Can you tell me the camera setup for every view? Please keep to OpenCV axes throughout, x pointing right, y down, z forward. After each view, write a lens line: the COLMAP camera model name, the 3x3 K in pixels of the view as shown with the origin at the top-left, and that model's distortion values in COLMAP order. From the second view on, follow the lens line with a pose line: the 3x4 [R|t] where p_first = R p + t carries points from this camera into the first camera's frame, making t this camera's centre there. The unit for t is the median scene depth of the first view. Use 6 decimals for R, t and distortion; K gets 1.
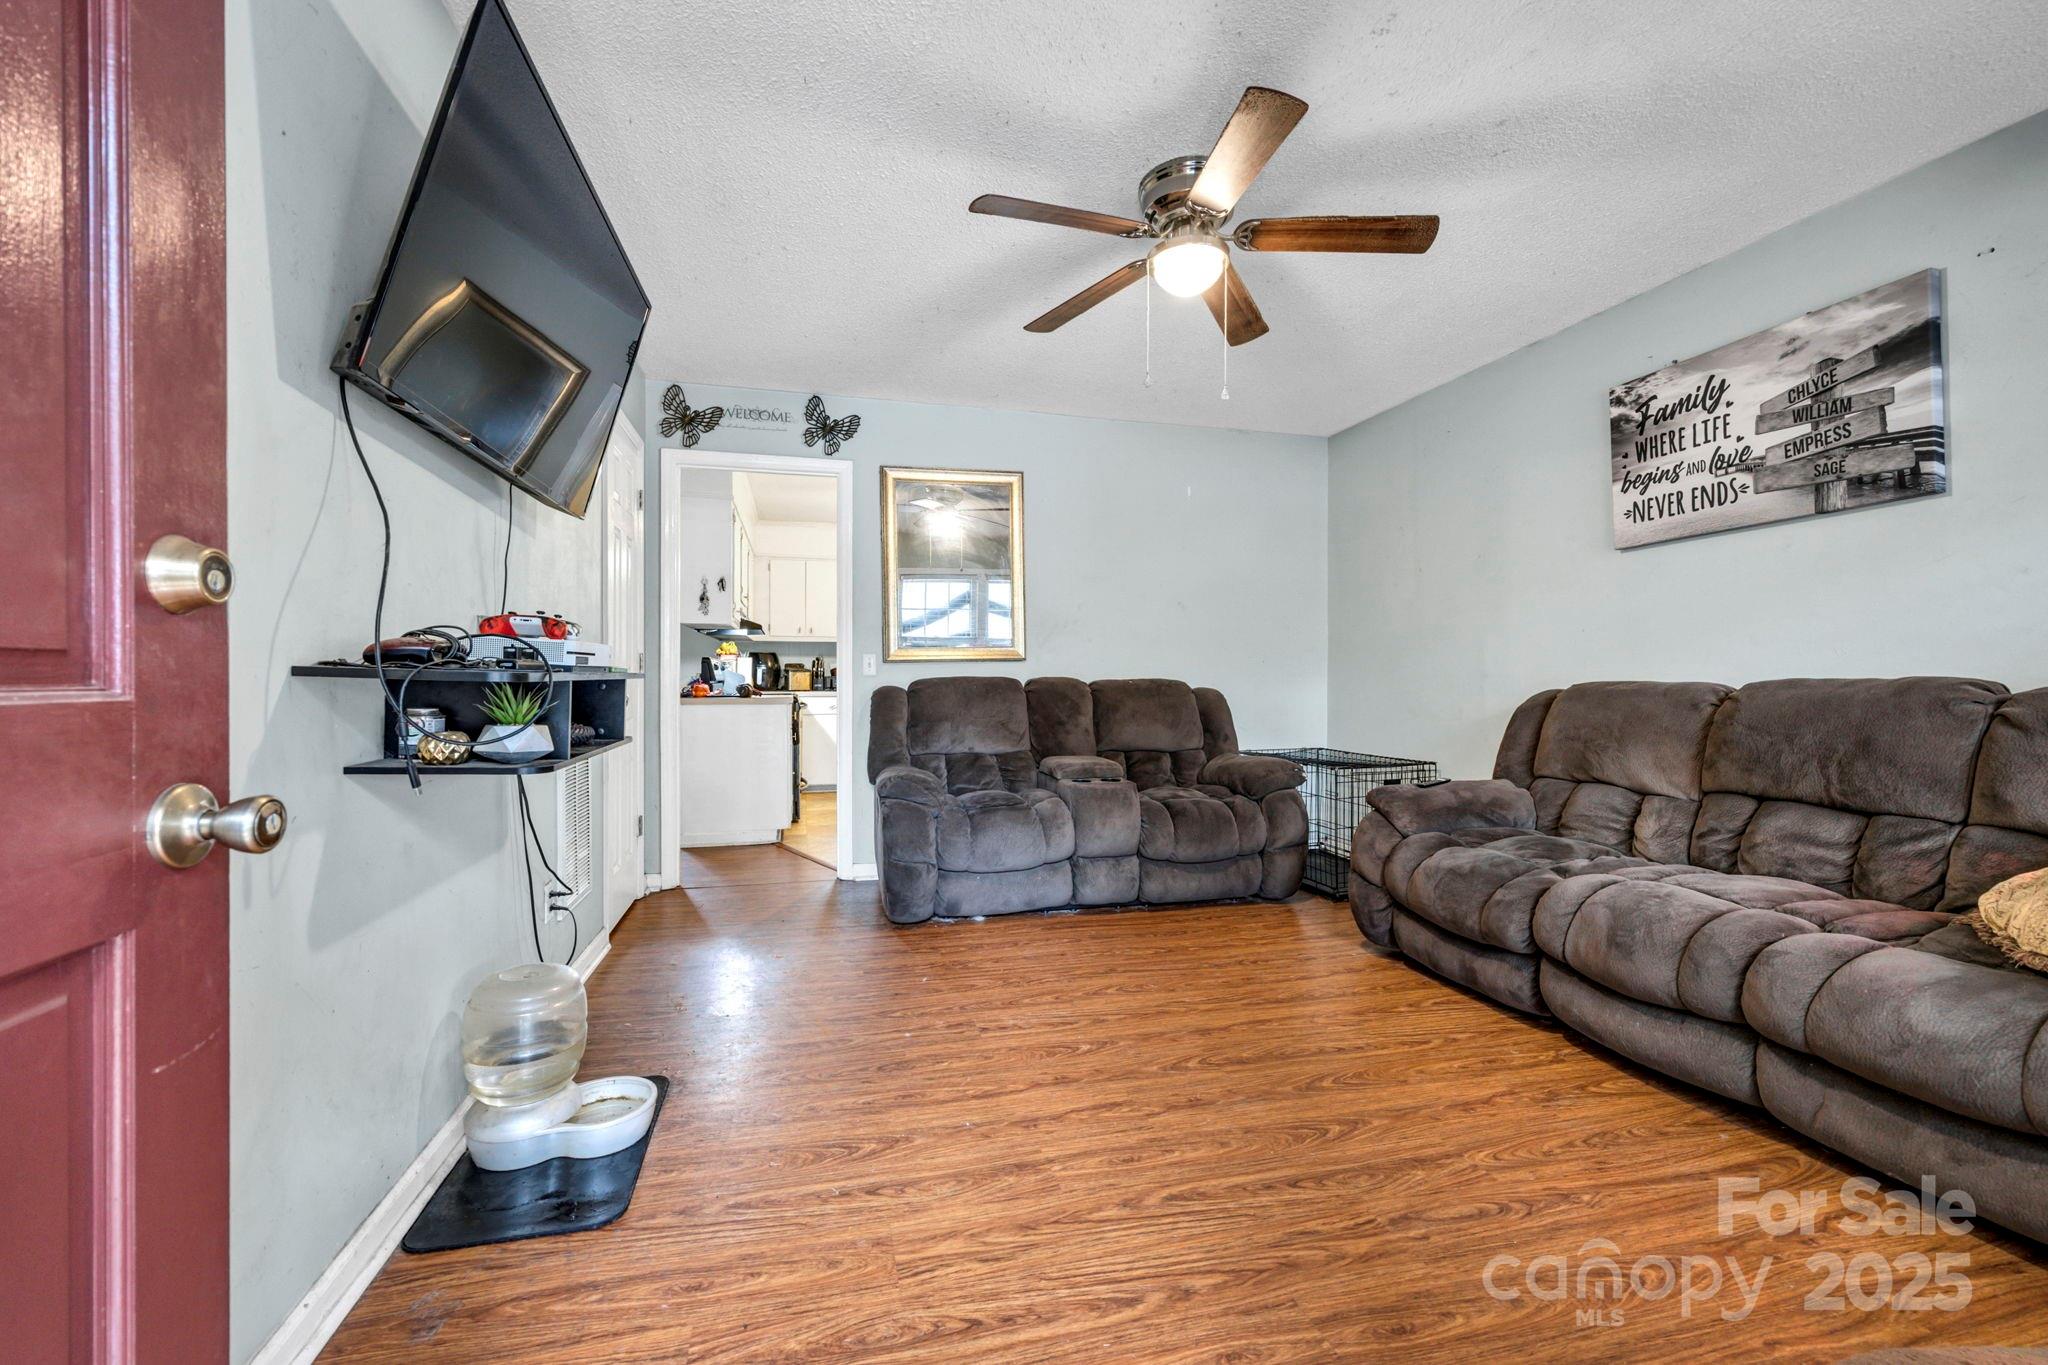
lens RADIAL K [[848.5, 0, 1018.4], [0, 848.5, 673.4], [0, 0, 1]] dist [-0.000201, -0.000045]
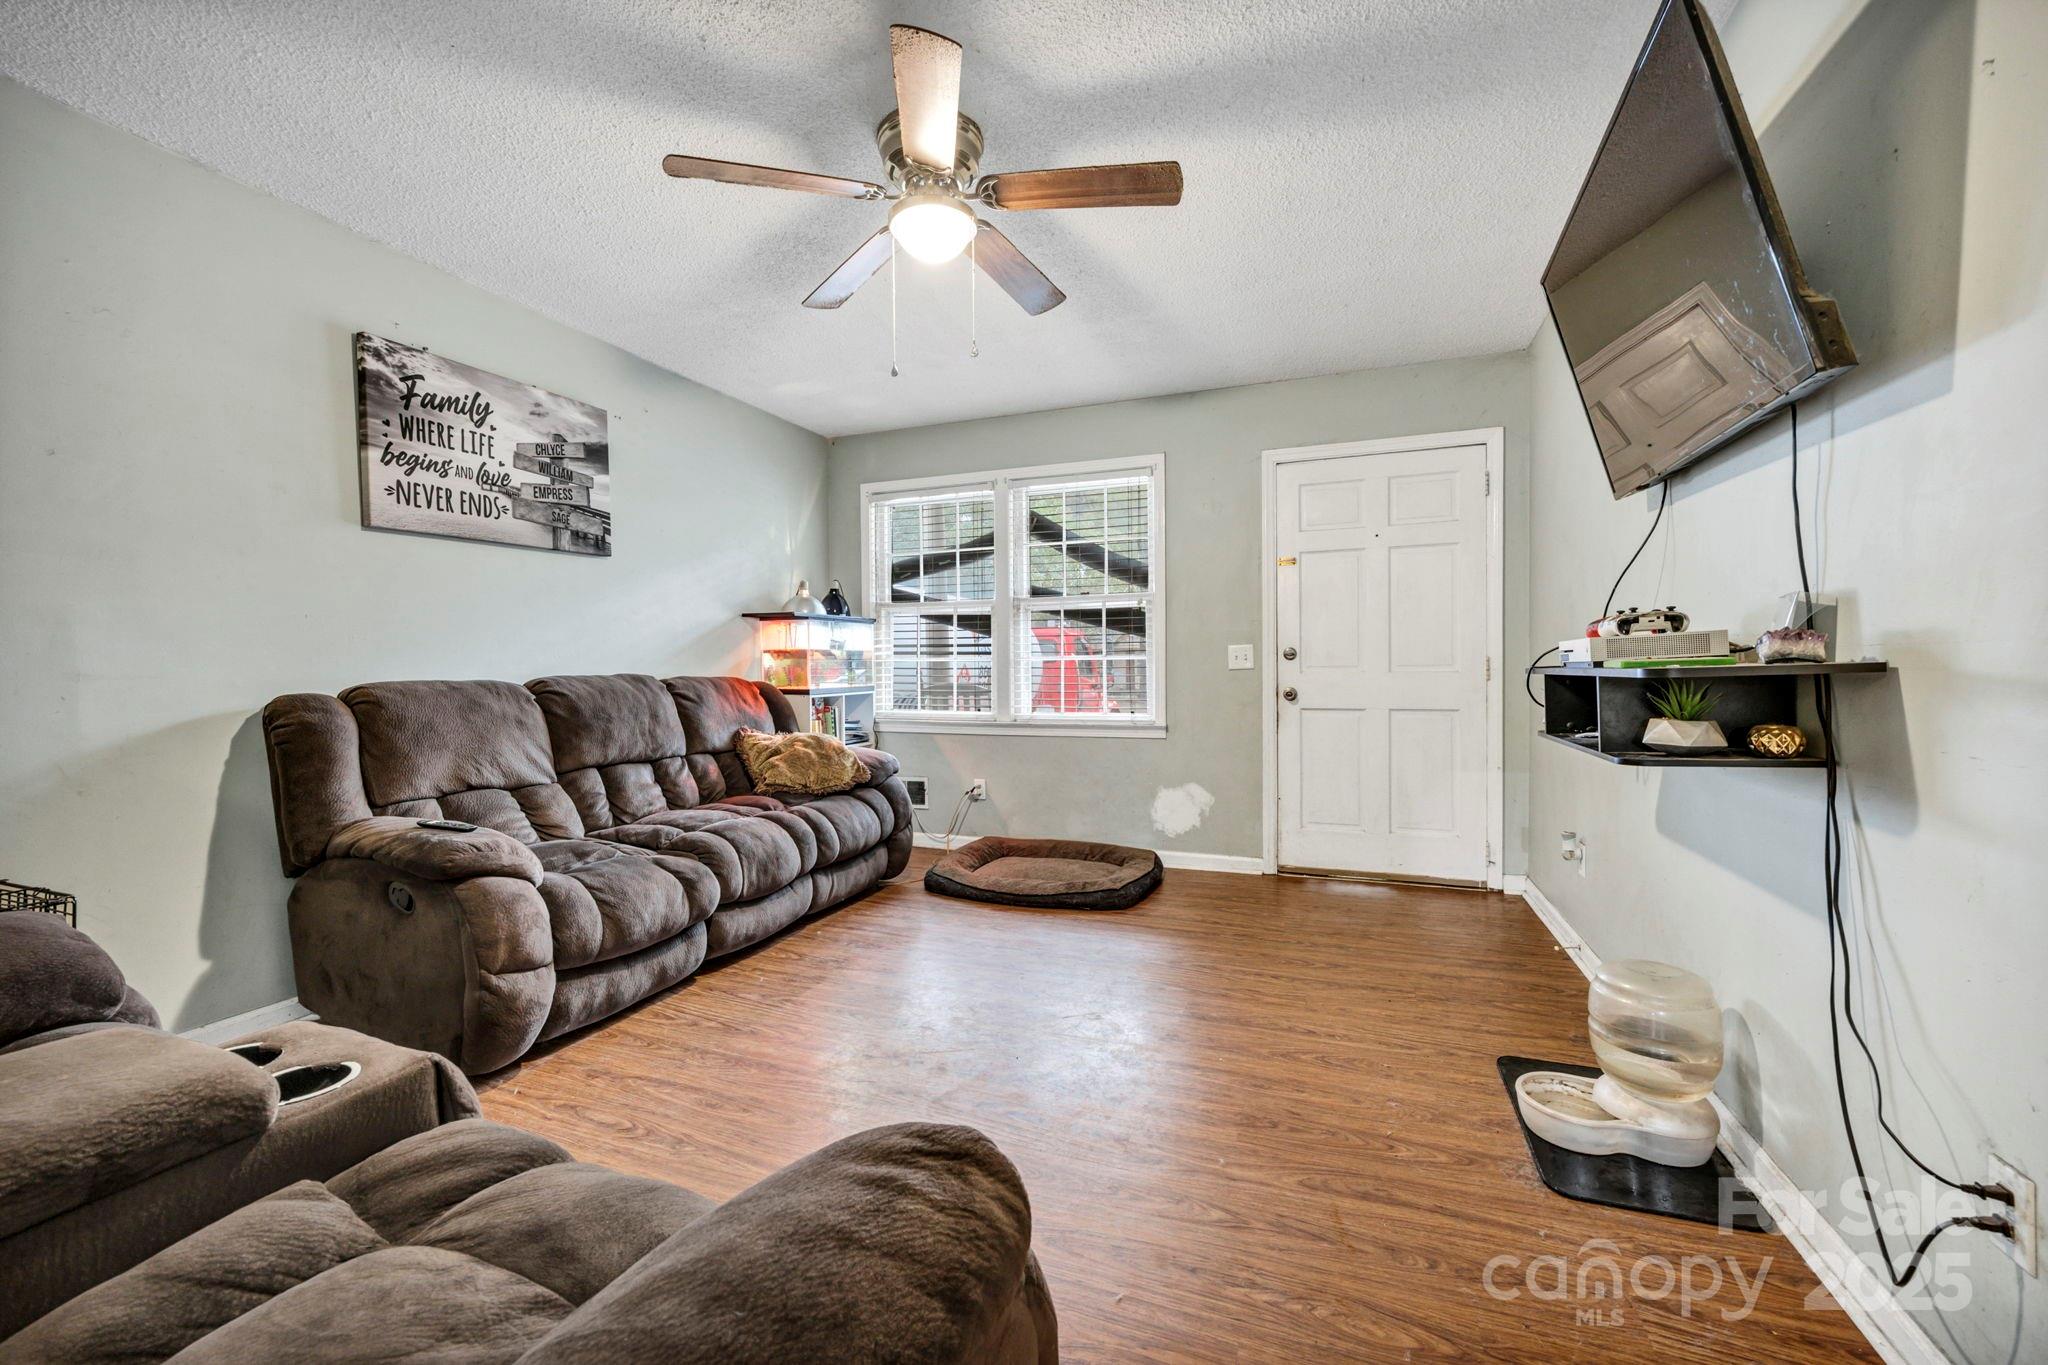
lens RADIAL K [[848.5, 0, 1026.8], [0, 848.5, 676.9], [0, 0, 1]] dist [-0.000201, -0.000045]
pose [[-0.825342, -0.003160, 0.564624, -0.363951], [0.001546, 0.999968, 0.007857, -0.000923], [-0.564631, 0.007357, -0.825311, 1.528625]]
